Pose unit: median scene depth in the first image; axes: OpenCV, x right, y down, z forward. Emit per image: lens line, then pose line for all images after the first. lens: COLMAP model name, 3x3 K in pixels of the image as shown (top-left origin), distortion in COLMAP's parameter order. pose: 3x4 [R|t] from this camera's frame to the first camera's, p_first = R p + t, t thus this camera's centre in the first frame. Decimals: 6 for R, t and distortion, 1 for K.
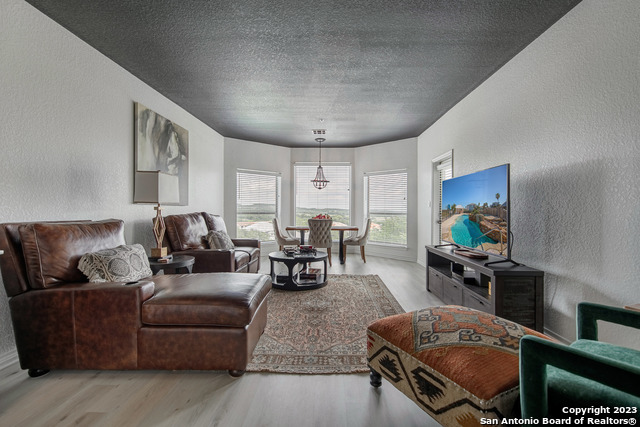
lens RADIAL K [[282.8, 0, 320.7], [0, 282.8, 211.2], [0, 0, 1]] dist [-0.001759, -0.000783]
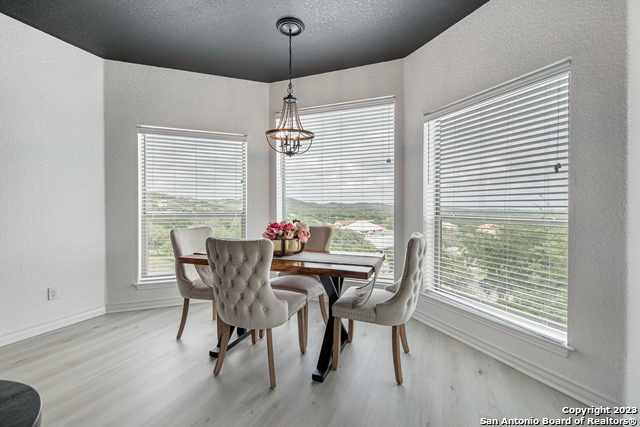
lens RADIAL K [[287.3, 0, 321.1], [0, 287.3, 211.3], [0, 0, 1]] dist [-0.000656, -0.000150]
pose [[0.938190, 0.000560, -0.346120, 0.330992], [0.000669, 0.999994, 0.003432, -0.005713], [0.346120, -0.003451, 0.938184, 1.226461]]
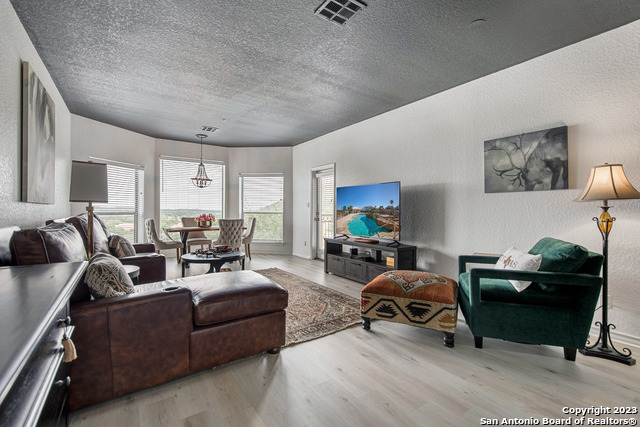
lens RADIAL K [[287.3, 0, 321.1], [0, 287.3, 211.3], [0, 0, 1]] dist [-0.000656, -0.000150]
pose [[0.807497, -0.002260, 0.589868, -0.470900], [0.000059, 0.999993, 0.003751, -0.004545], [-0.589872, -0.002994, 0.807491, -0.038155]]
